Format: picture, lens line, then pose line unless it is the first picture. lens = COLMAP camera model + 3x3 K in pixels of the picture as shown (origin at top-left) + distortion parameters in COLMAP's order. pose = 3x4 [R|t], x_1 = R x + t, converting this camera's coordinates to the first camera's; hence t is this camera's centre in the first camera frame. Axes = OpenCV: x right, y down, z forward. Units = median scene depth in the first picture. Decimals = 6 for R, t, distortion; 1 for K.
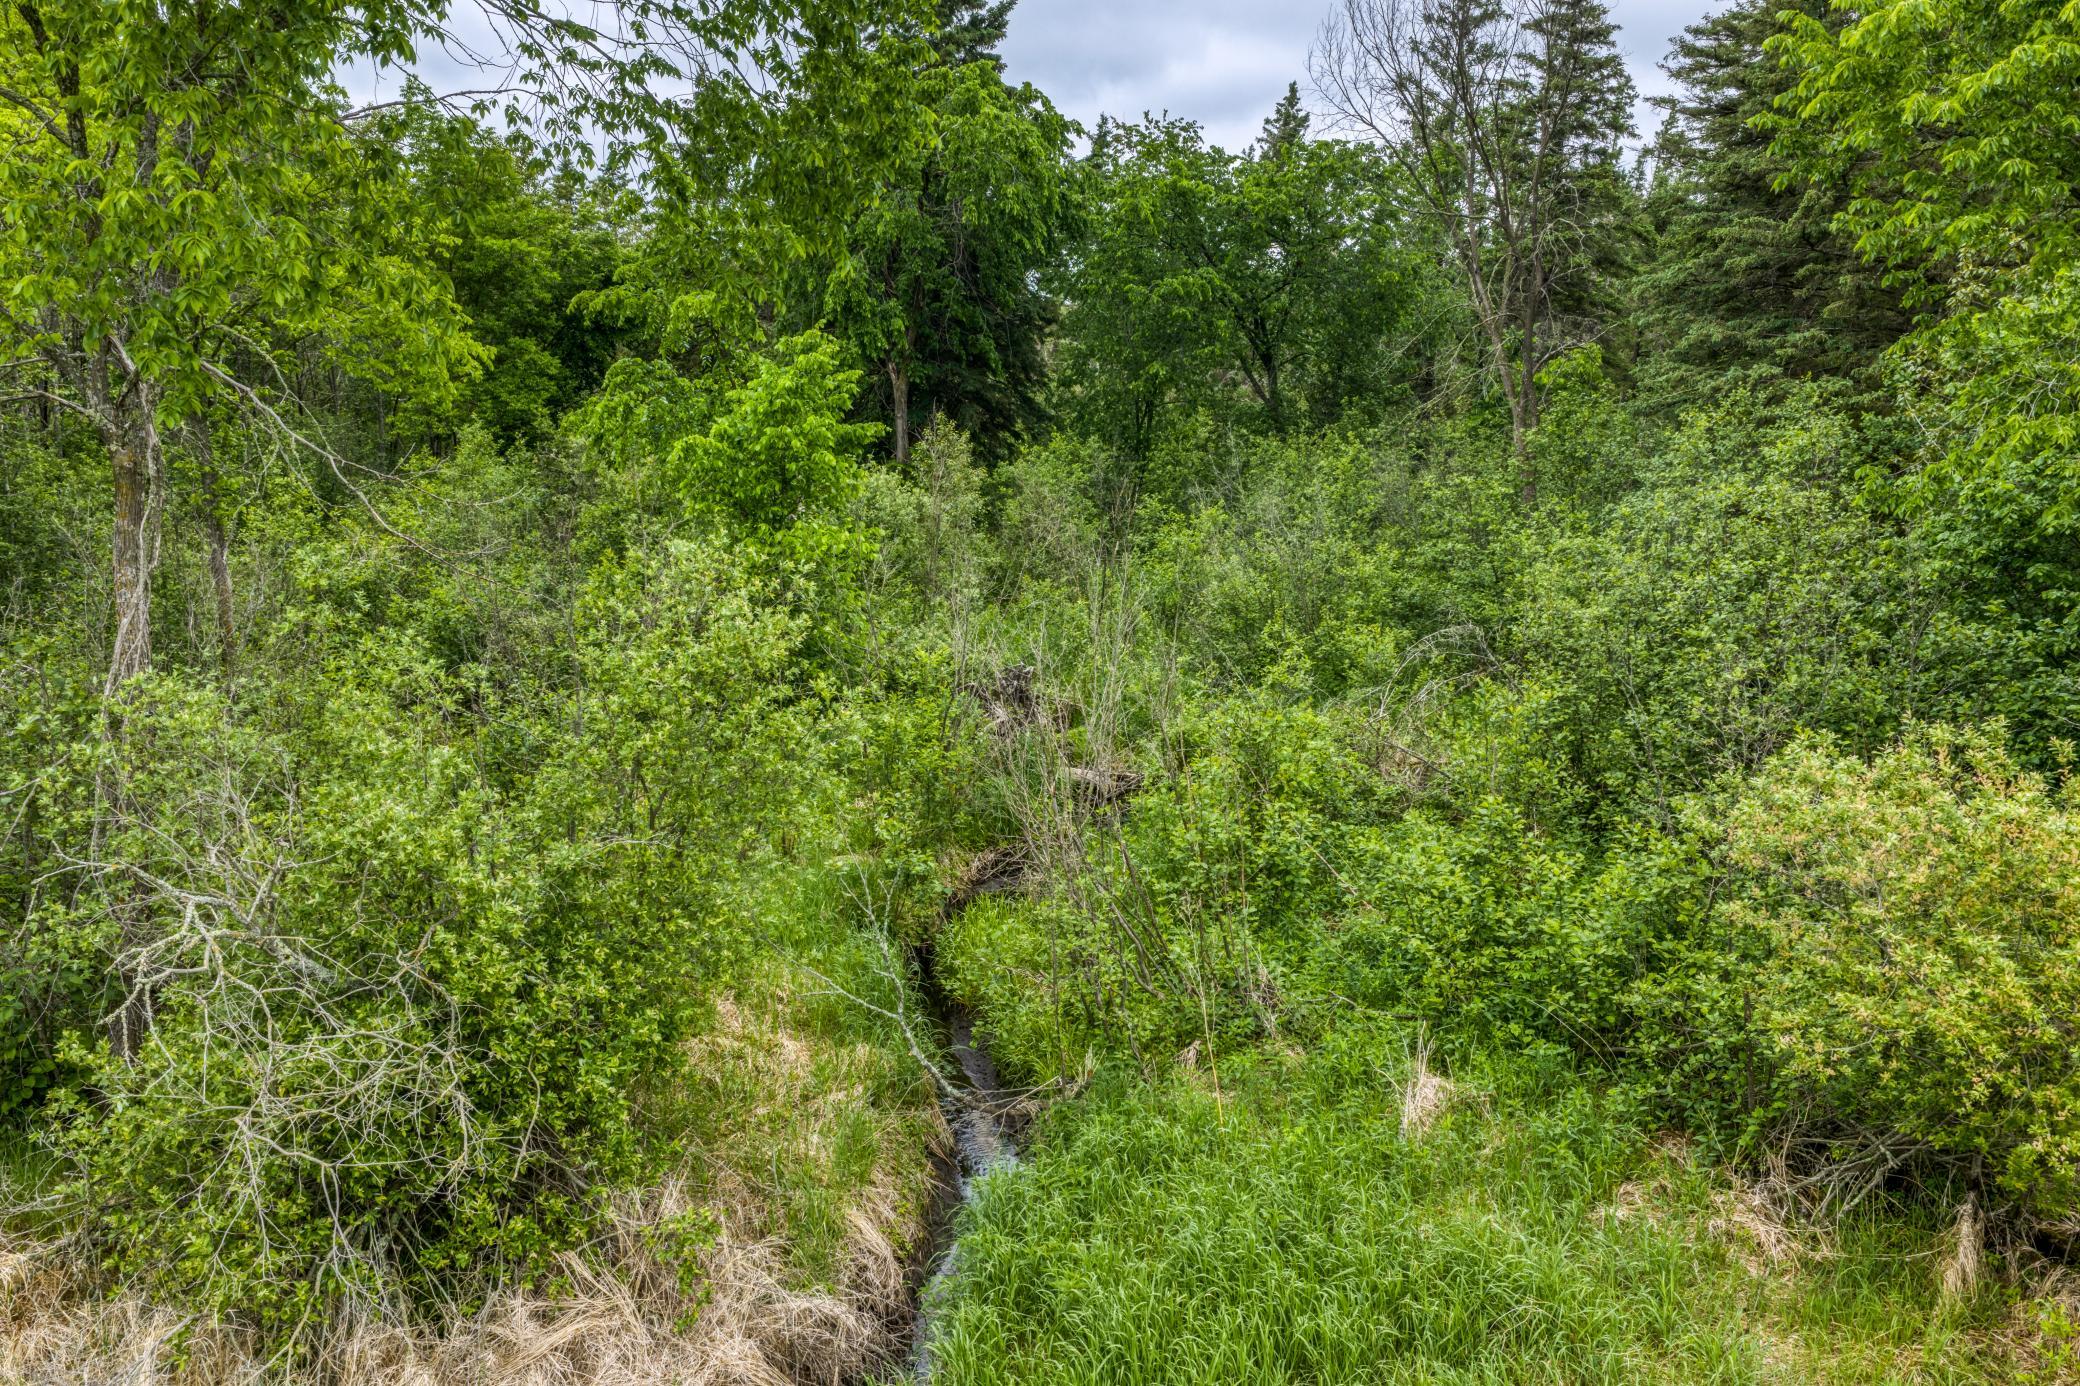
lens RADIAL K [[1721.6, 0, 1045.1], [0, 1721.6, 690.2], [0, 0, 1]] dist [0.029192, -0.039860]
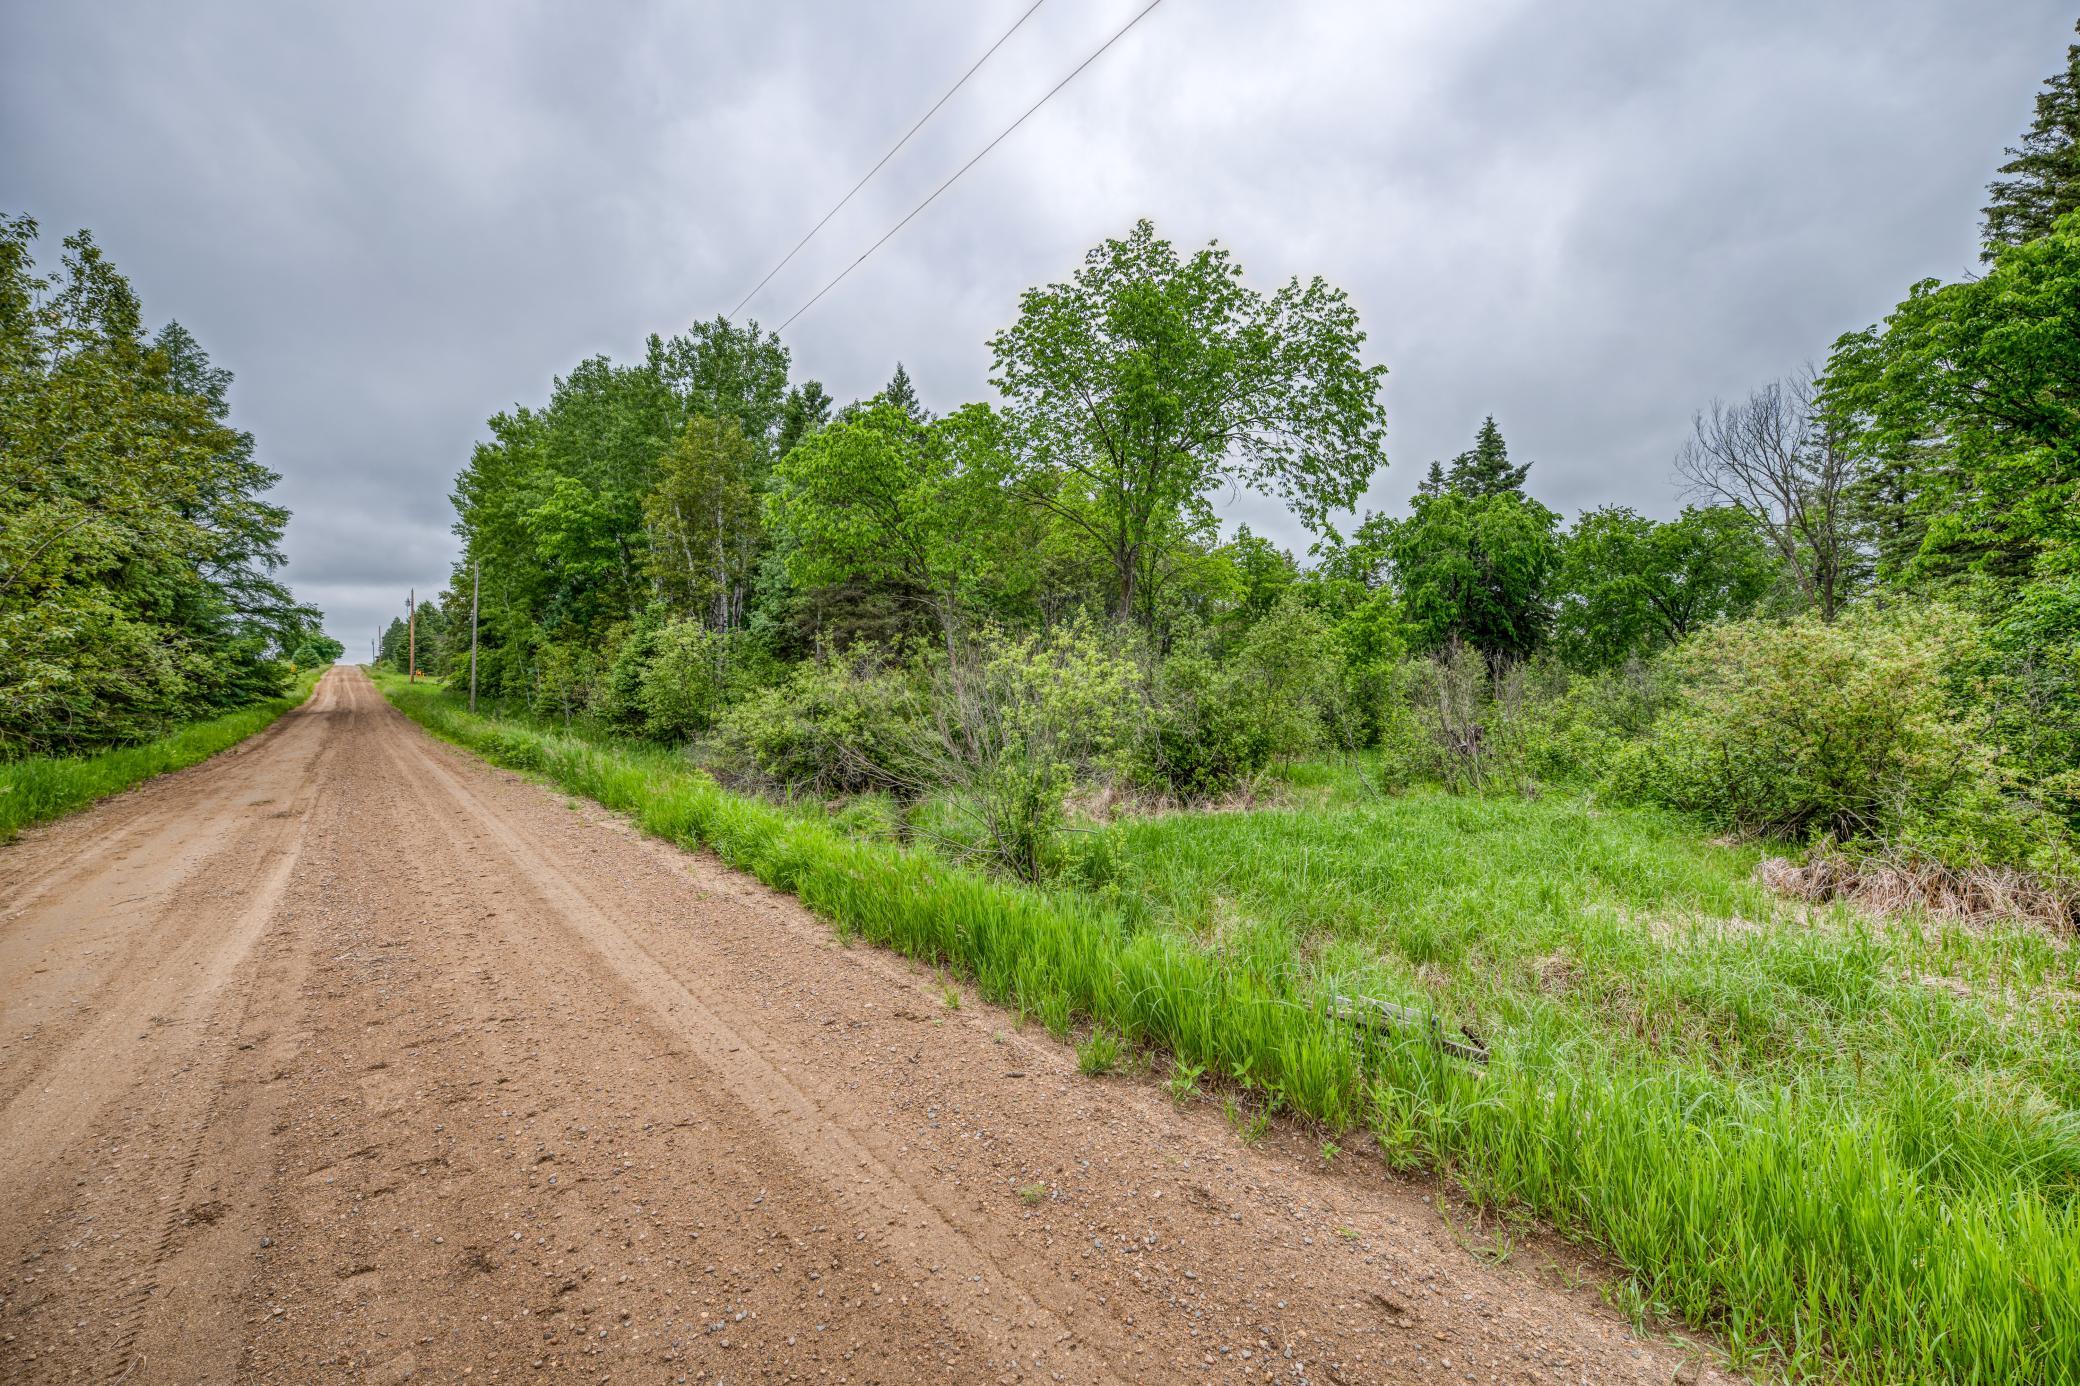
lens RADIAL K [[847.2, 0, 1040.2], [0, 847.2, 697.6], [0, 0, 1]] dist [-0.004136, -0.000095]
pose [[0.832247, 0.010881, -0.554298, 0.069234], [-0.106178, 0.984429, -0.140095, 0.093069], [0.544143, 0.175448, 0.820443, -0.114389]]
